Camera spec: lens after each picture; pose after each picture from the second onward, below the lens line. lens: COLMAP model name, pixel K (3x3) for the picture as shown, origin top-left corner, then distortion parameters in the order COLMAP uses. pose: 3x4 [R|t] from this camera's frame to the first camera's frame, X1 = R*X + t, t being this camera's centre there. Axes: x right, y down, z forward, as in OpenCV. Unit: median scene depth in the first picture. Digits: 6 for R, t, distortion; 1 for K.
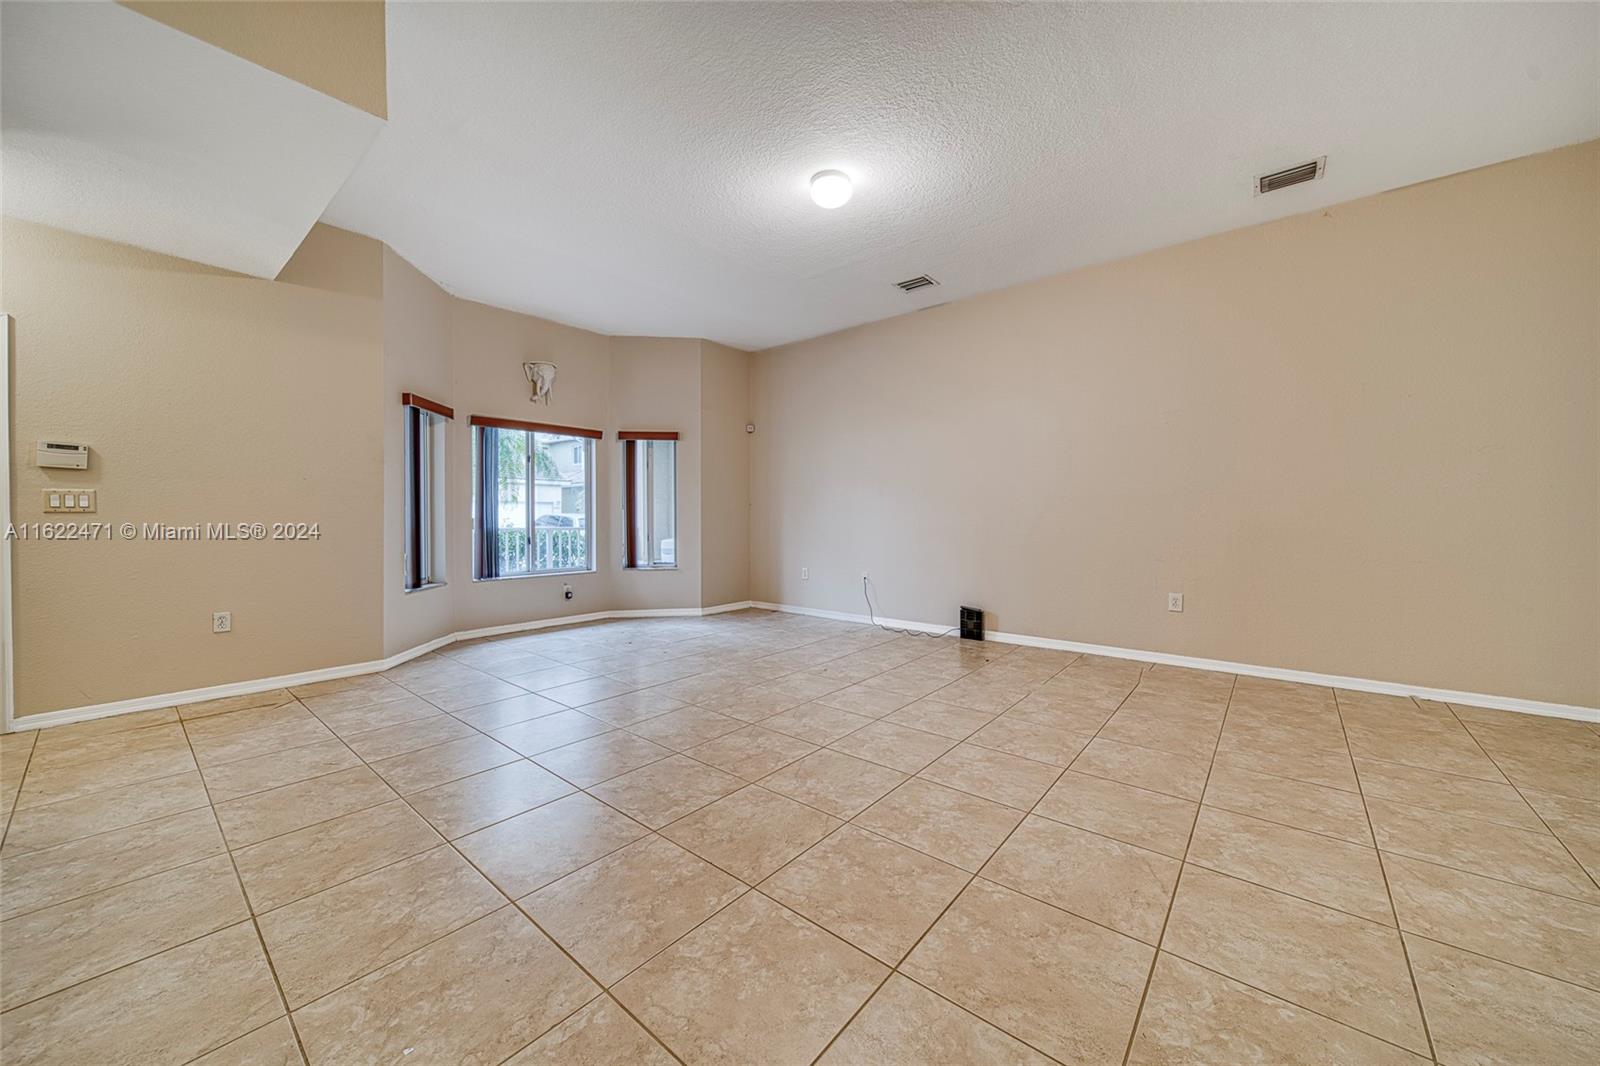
lens RADIAL K [[571.3, 0, 816.0], [0, 571.3, 510.6], [0, 0, 1]] dist [0.000621, -0.001215]
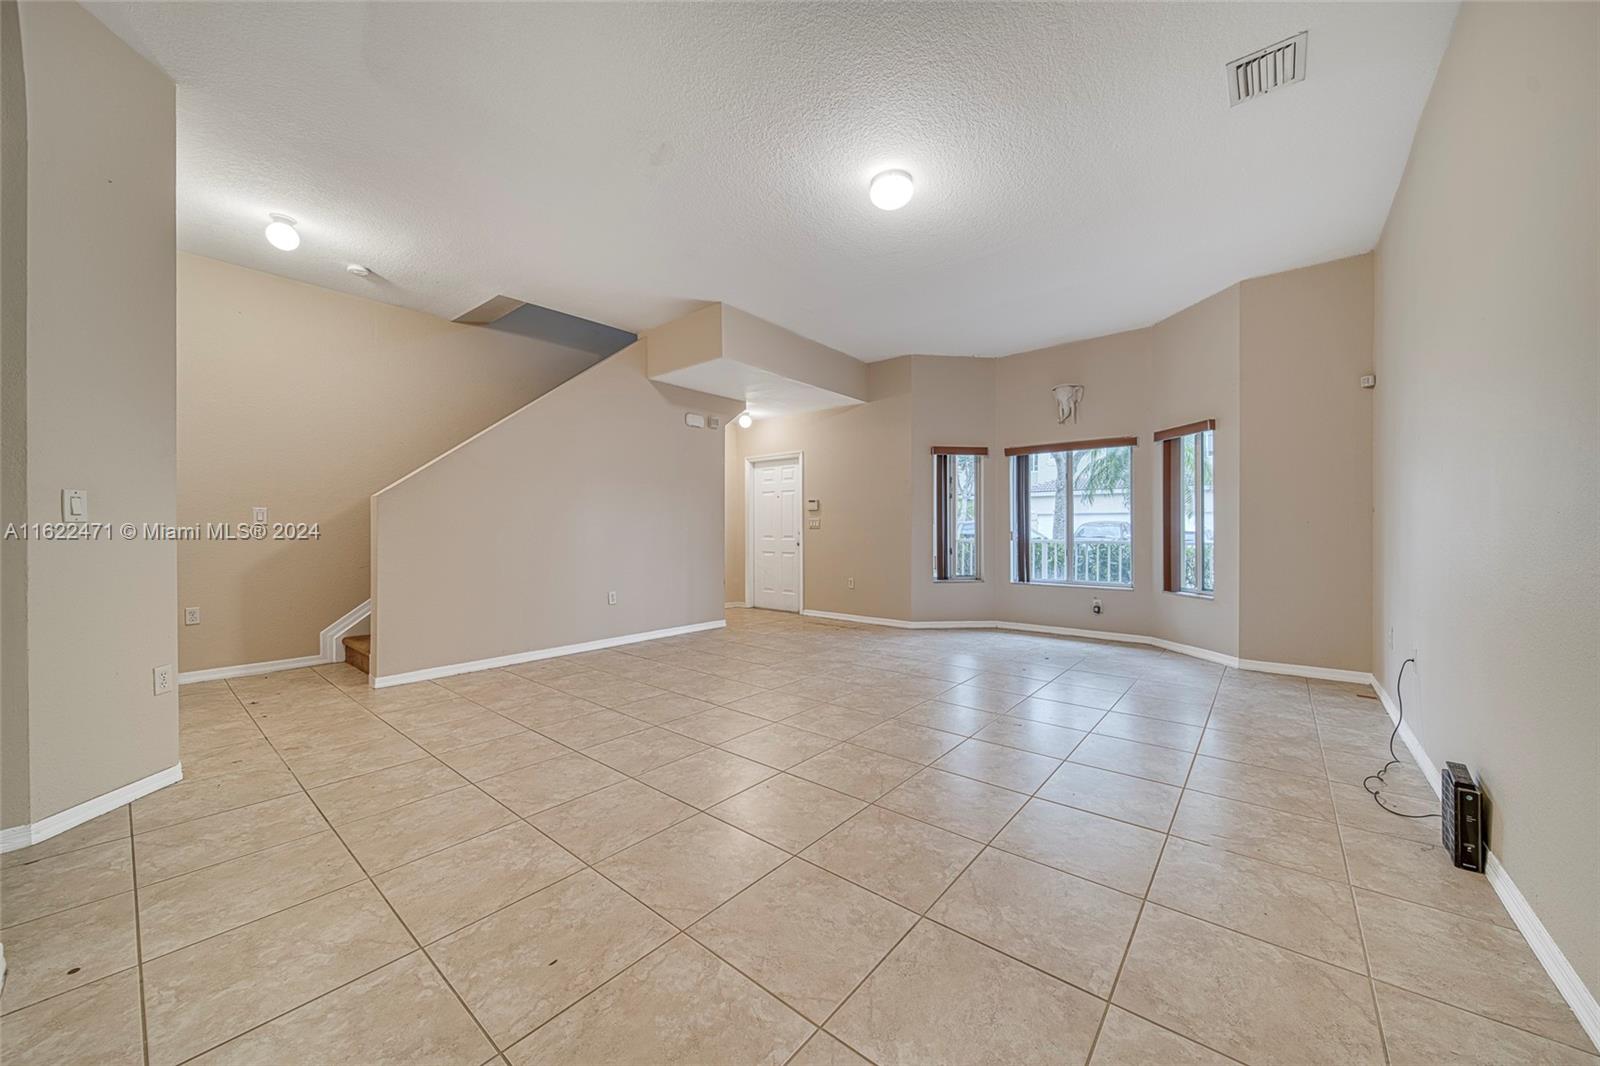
lens RADIAL K [[571.3, 0, 795.8], [0, 571.3, 527.6], [0, 0, 1]] dist [0.000621, -0.001215]
pose [[-0.008670, -0.002120, -0.999960, 1.105087], [0.011371, 0.999933, -0.002219, 0.004386], [0.999898, -0.011390, -0.008645, 0.953817]]
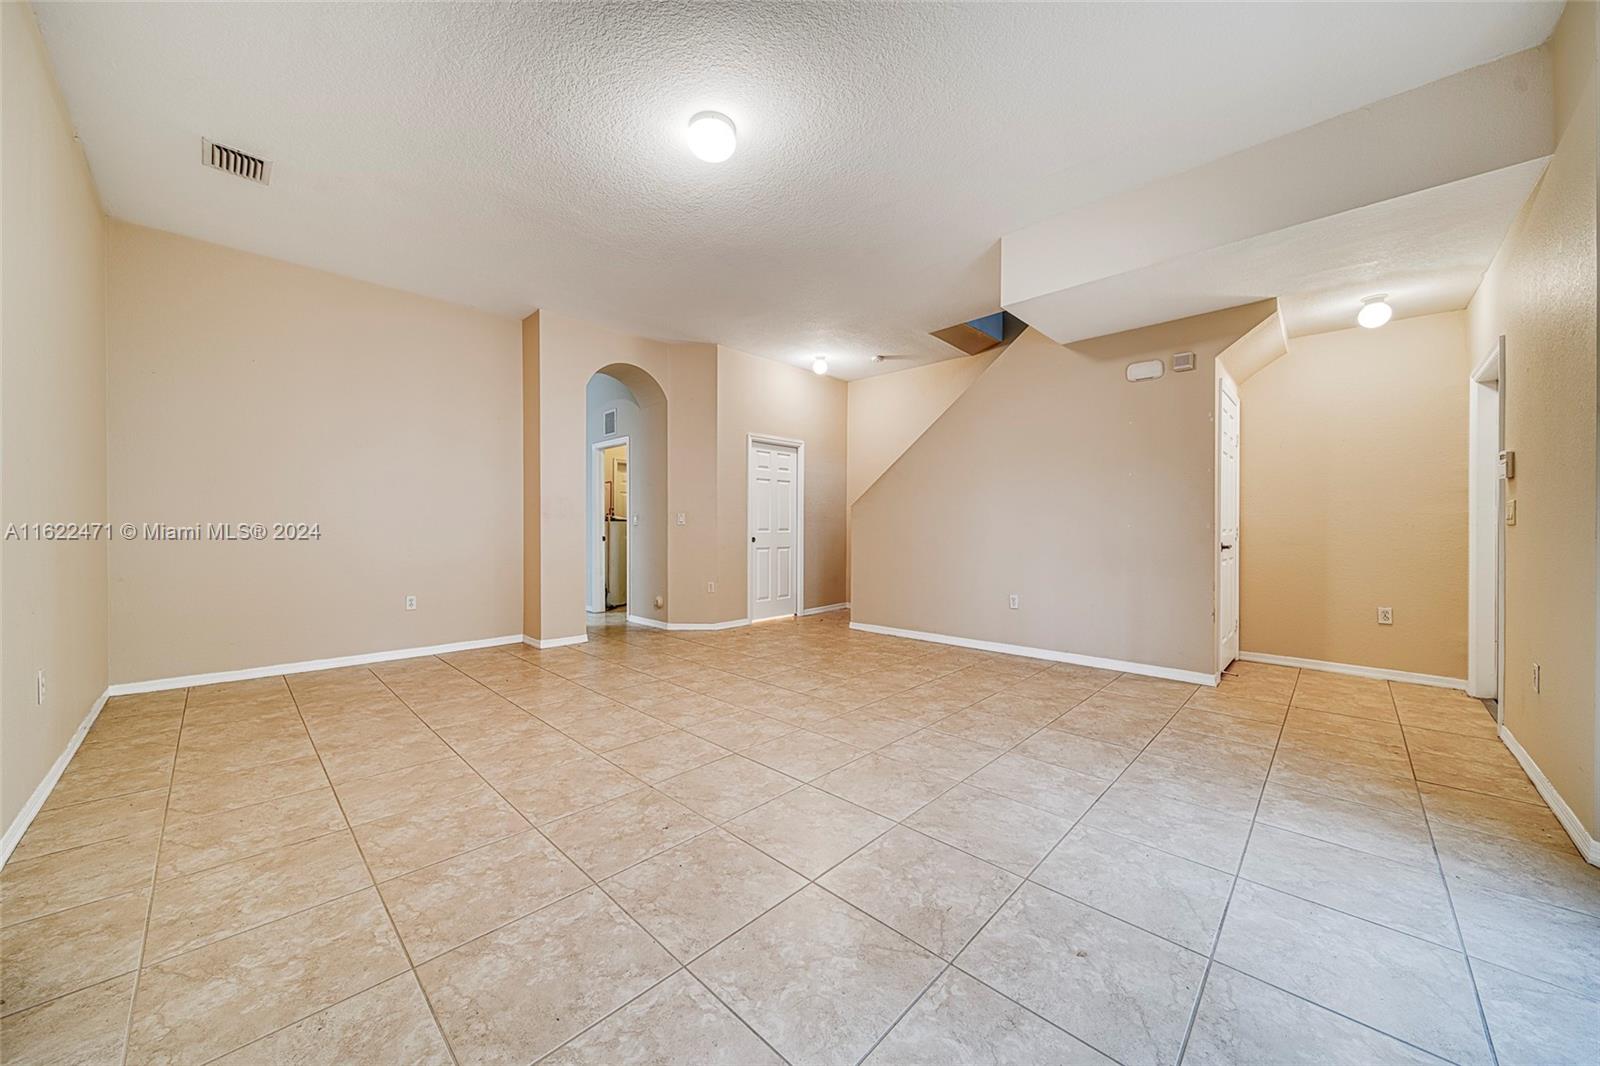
lens RADIAL K [[571.3, 0, 814.5], [0, 571.3, 541.1], [0, 0, 1]] dist [0.000621, -0.001215]
pose [[-0.997377, -0.001573, 0.072367, -0.210125], [-0.000682, 0.999924, 0.012335, 0.015780], [-0.072381, 0.012253, -0.997302, 2.048725]]
